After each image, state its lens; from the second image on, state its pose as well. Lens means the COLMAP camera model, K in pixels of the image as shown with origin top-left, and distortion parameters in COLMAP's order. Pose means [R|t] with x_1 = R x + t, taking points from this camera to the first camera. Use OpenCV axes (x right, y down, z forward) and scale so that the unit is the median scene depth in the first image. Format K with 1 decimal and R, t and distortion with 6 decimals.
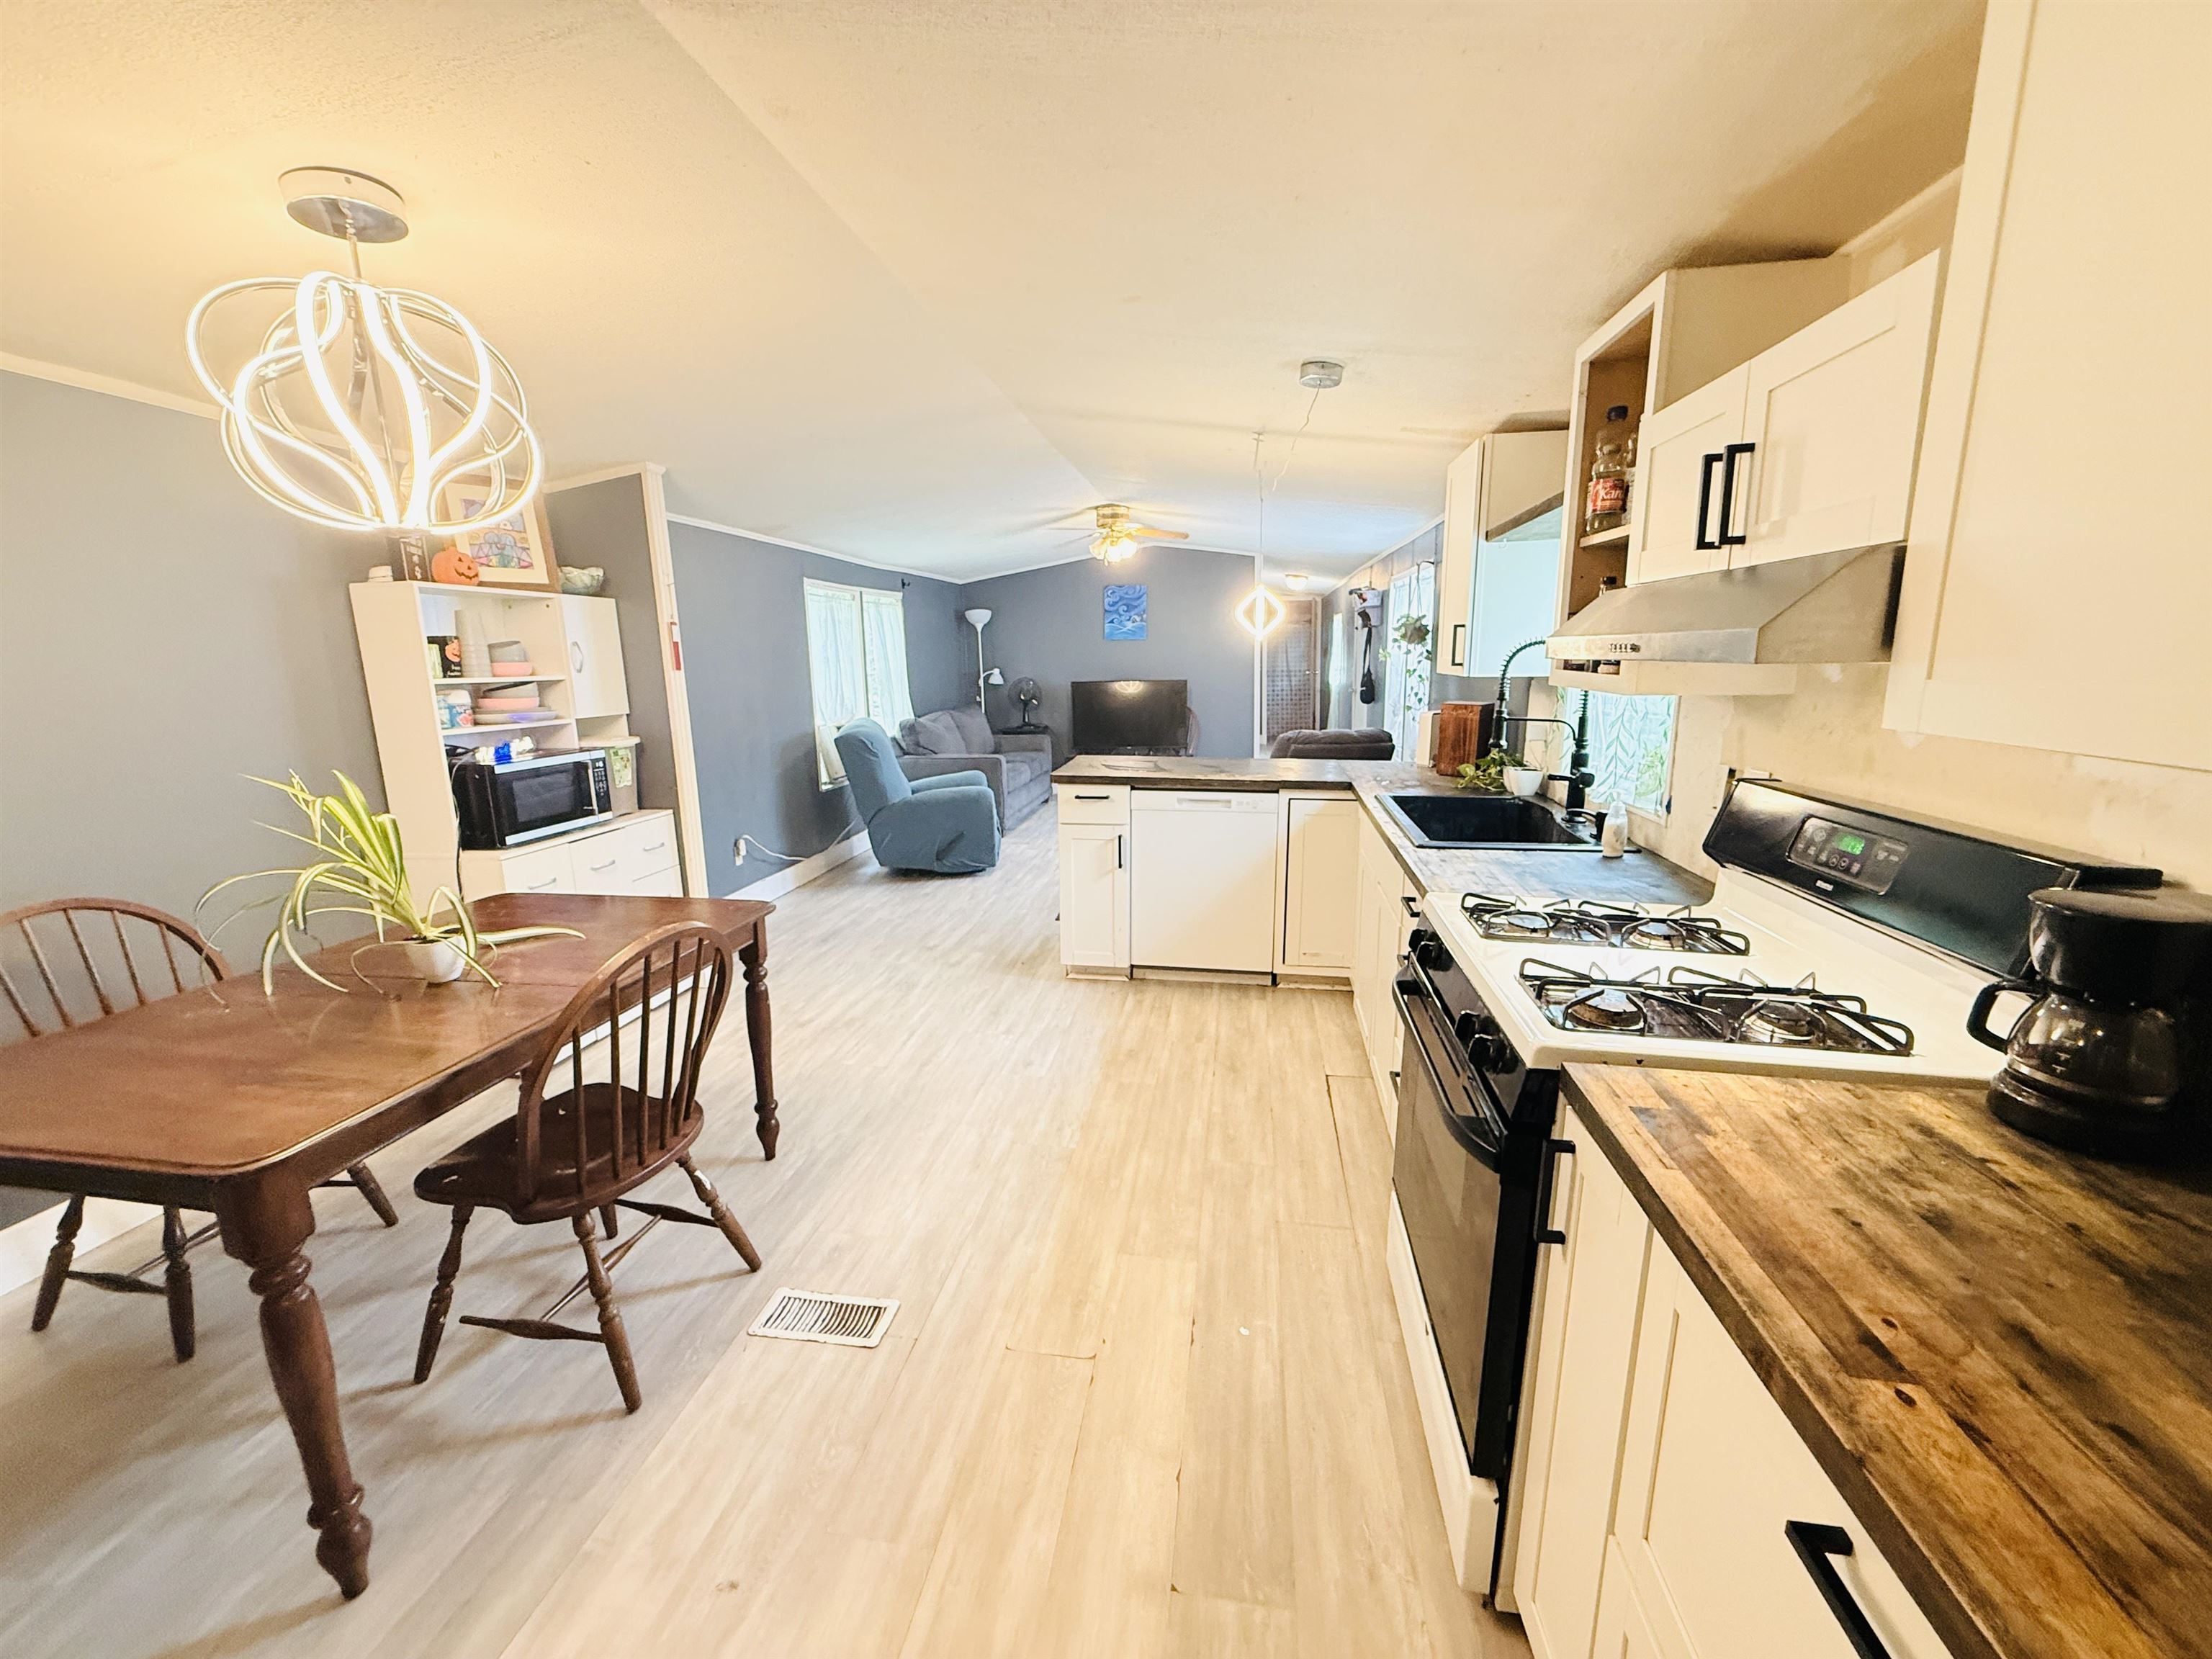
lens RADIAL K [[887.6, 0, 1106.0], [0, 887.6, 829.5], [0, 0, 1]] dist [0.000383, 0.000051]
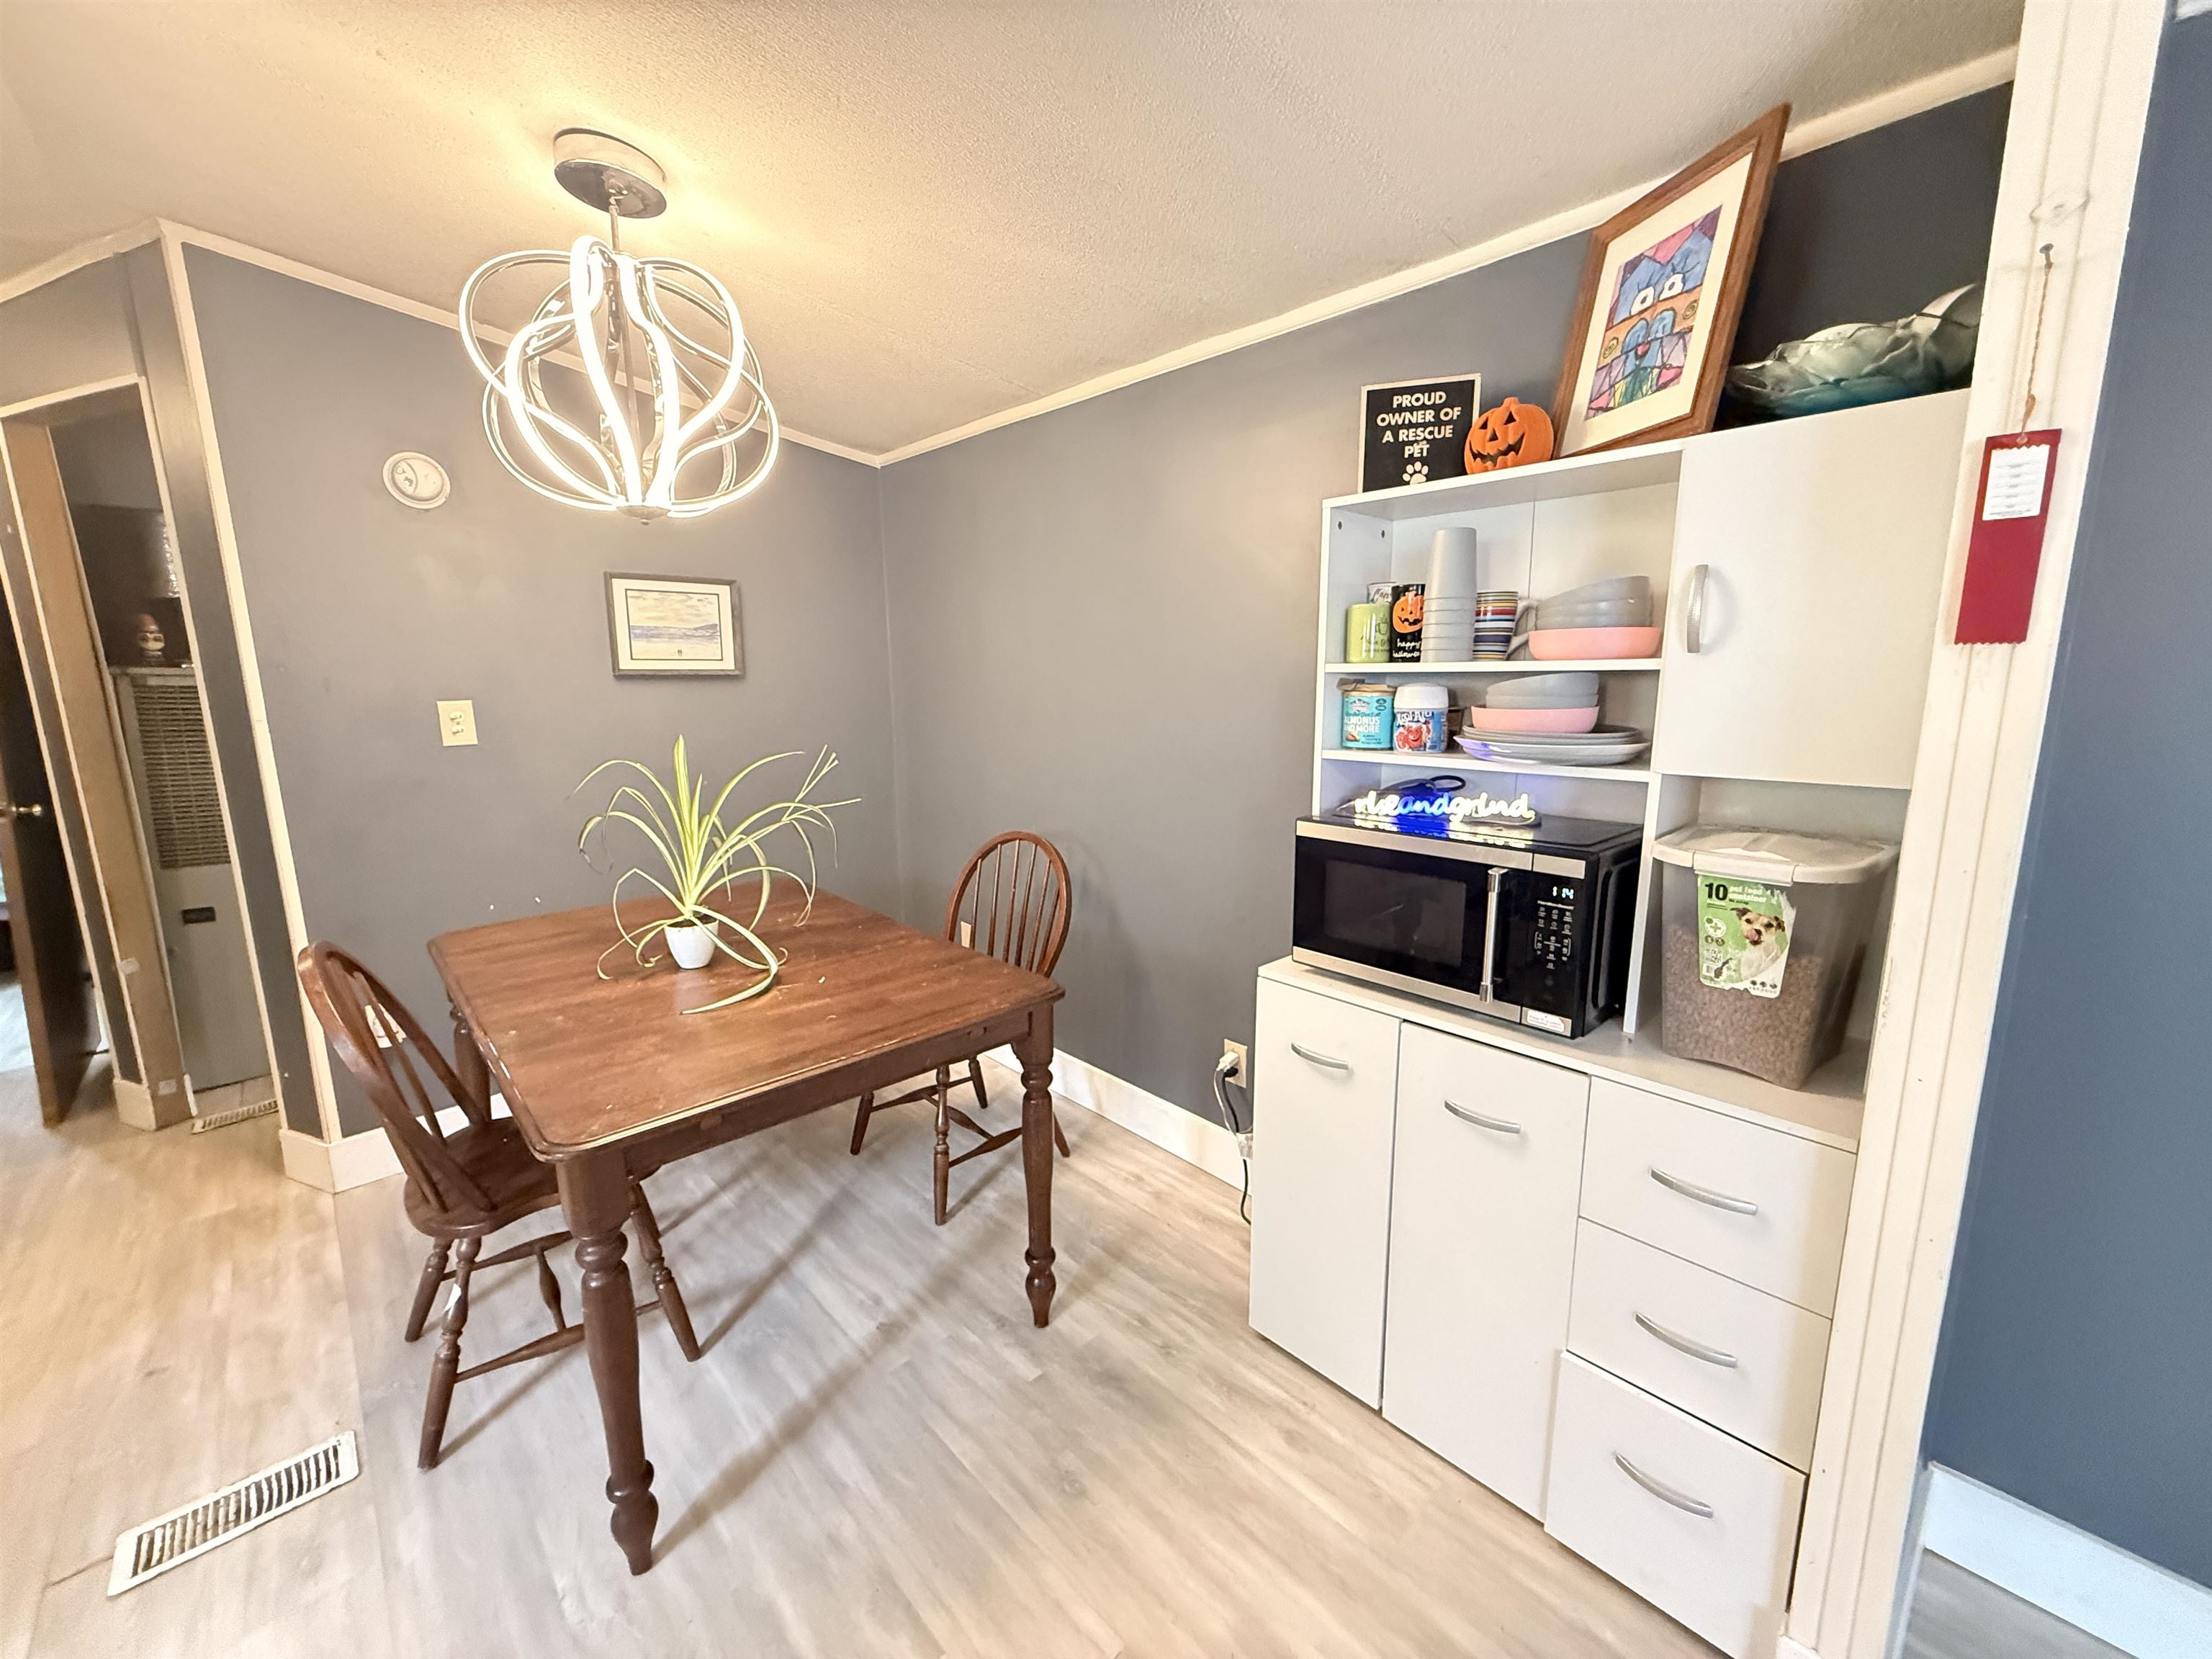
lens RADIAL K [[880.8, 0, 1102.6], [0, 880.8, 829.1], [0, 0, 1]] dist [0.000727, -0.000113]
pose [[-0.613230, 0.162572, -0.772994, -0.166029], [-0.129003, 0.944841, 0.301054, -0.197607], [0.779299, 0.284334, -0.558433, 1.100542]]
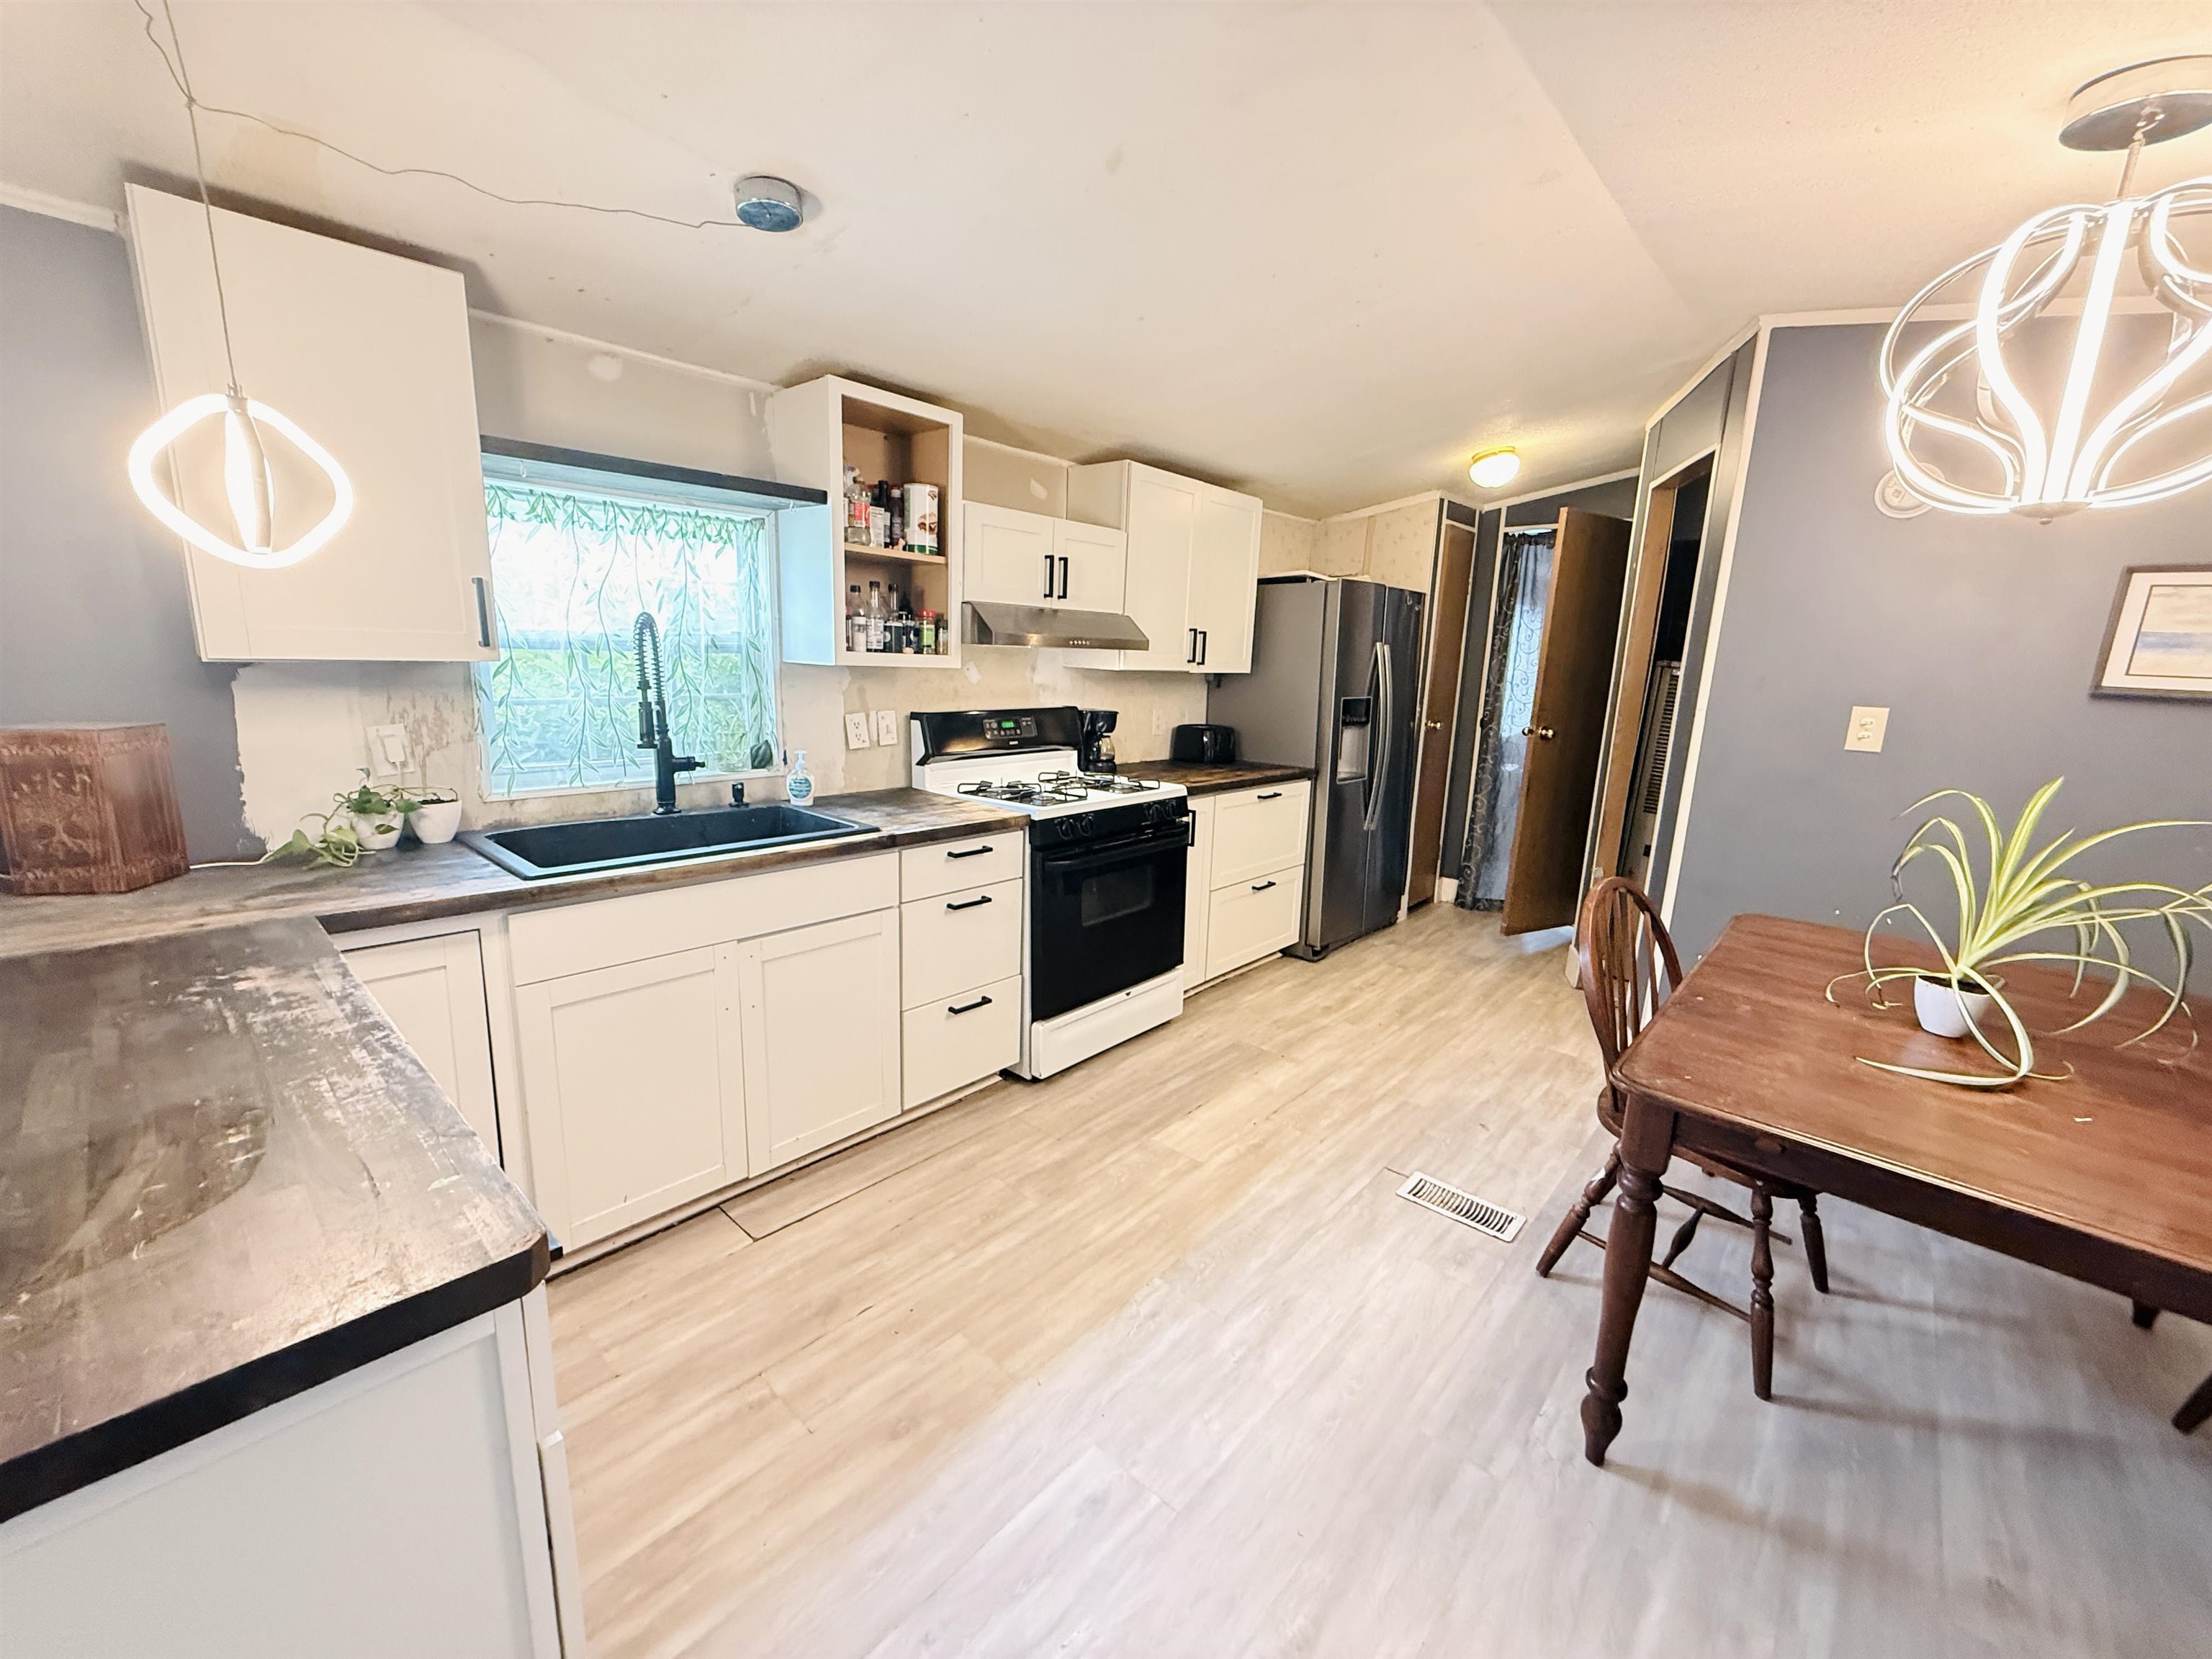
lens RADIAL K [[883.5, 0, 1105.2], [0, 883.5, 828.6], [0, 0, 1]] dist [0.000175, -0.000331]
pose [[-0.839772, -0.123566, 0.528692, -0.287598], [0.083390, 0.932850, 0.350481, -0.228392], [-0.536497, 0.338412, -0.773077, 1.199342]]
